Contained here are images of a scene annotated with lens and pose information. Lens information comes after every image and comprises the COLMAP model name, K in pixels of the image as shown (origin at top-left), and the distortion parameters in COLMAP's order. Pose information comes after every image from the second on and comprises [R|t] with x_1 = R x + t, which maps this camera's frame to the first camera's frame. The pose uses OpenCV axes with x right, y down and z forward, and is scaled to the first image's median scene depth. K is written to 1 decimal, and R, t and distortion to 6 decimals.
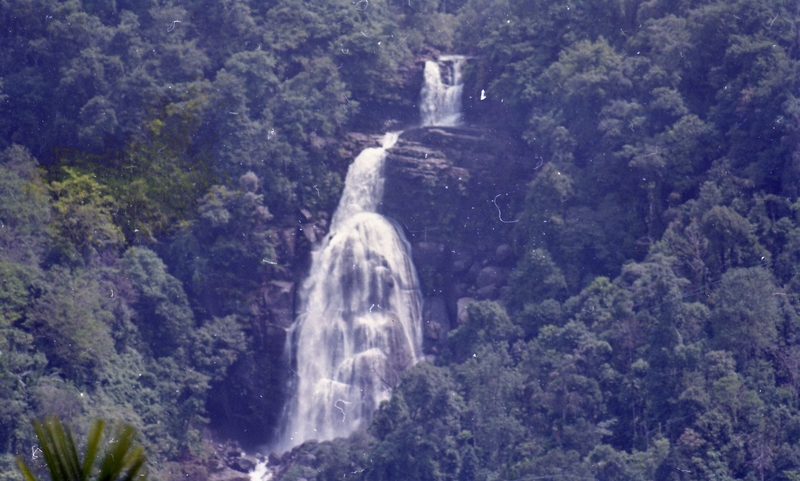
lens RADIAL K [[1797.4, 0, 402.9], [0, 1797.4, 237.4], [0, 0, 1]] dist [0.073102, 0.000000]
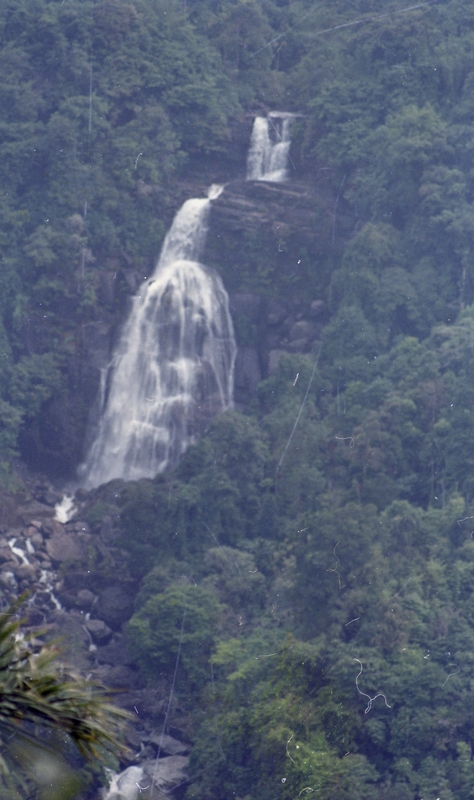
lens RADIAL K [[5307.6, 0, 259.1], [0, 5307.6, 456.9], [0, 0, 1]] dist [0.953808, 0.000000]
pose [[0.993862, 0.058792, 0.093706, -0.255598], [-0.069124, 0.991400, 0.111118, -0.241329], [-0.086367, -0.116913, 0.989380, -1.996994]]
